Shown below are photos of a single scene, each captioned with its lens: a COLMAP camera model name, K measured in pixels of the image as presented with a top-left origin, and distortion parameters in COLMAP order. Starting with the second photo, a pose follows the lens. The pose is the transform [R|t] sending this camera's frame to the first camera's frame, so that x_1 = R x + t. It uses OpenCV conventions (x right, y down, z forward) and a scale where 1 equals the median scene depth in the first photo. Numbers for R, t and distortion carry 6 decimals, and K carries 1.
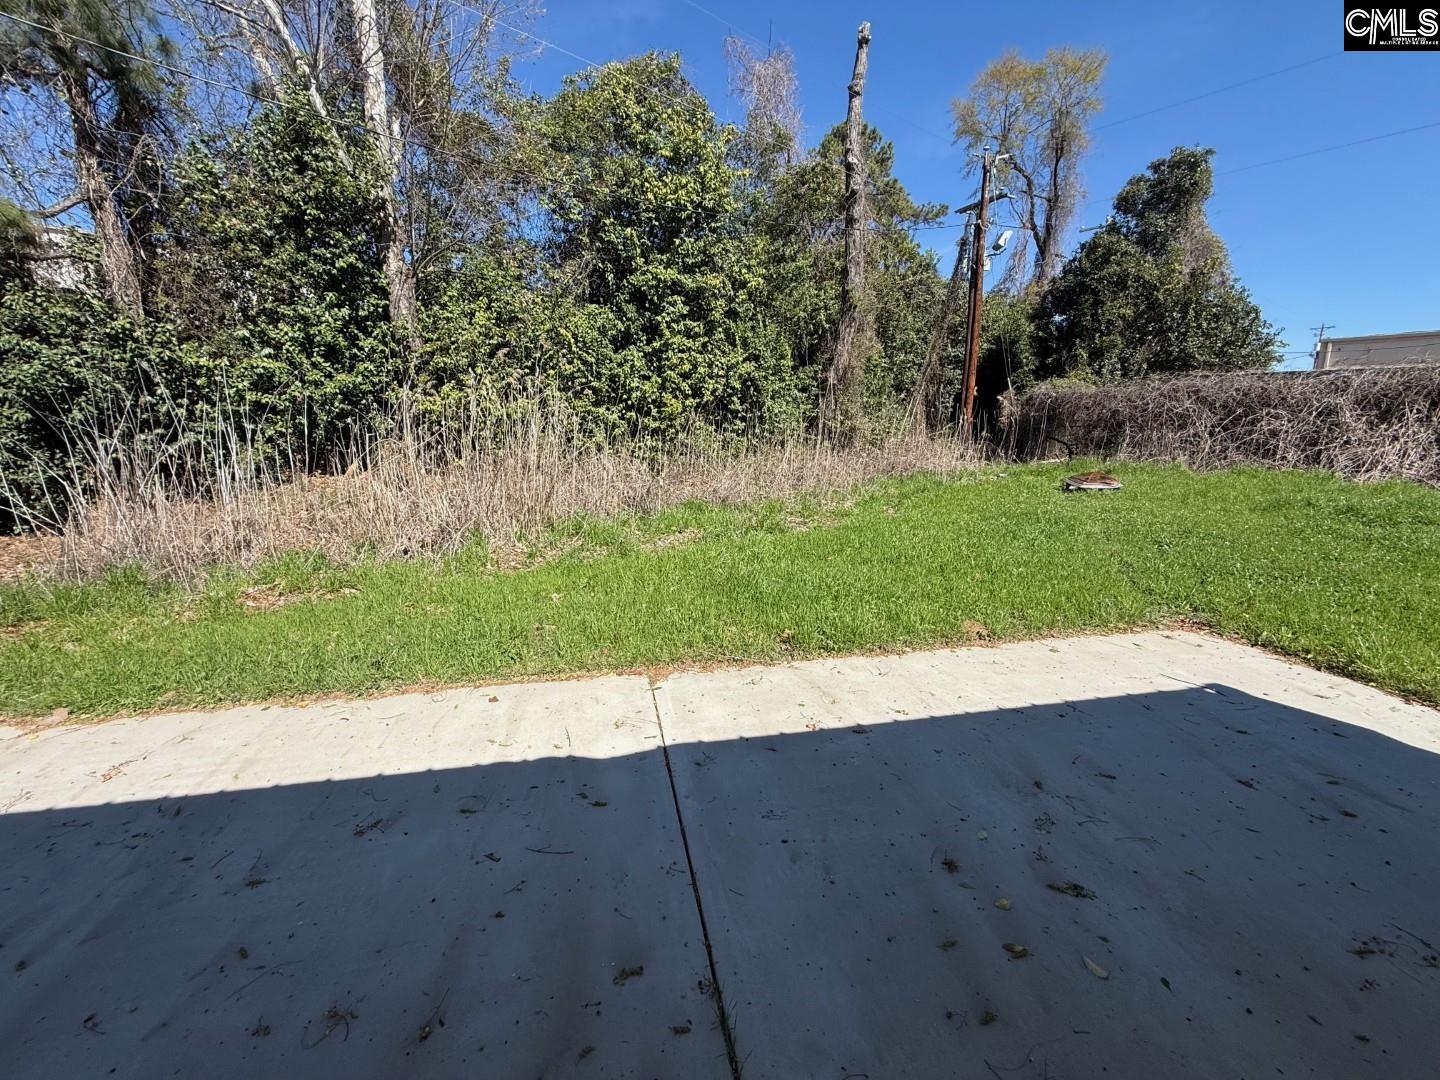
lens RADIAL K [[575.0, 0, 715.6], [0, 575.0, 533.6], [0, 0, 1]] dist [0.000260, 0.000169]
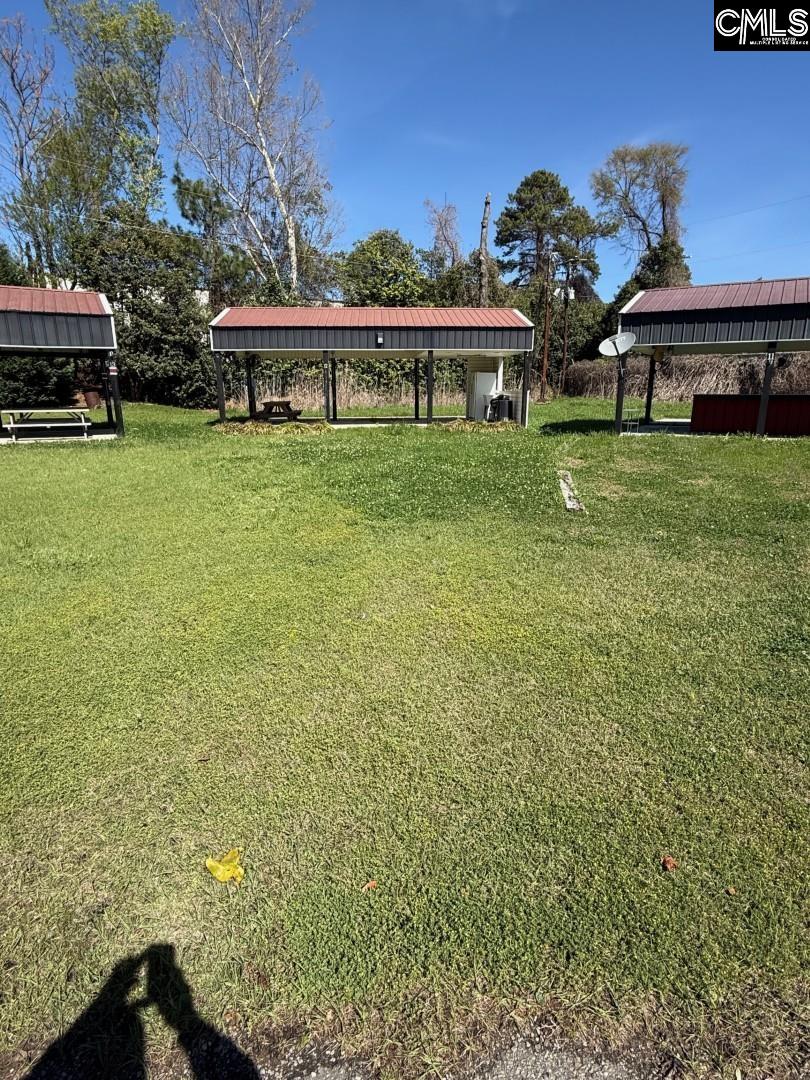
lens RADIAL K [[565.4, 0, 406.4], [0, 565.4, 542.9], [0, 0, 1]] dist [0.004535, 0.000296]
pose [[0.991208, 0.043830, -0.124843, 0.331866], [-0.033205, 0.995746, 0.085955, 0.302531], [0.128080, -0.081054, 0.988446, -1.515867]]
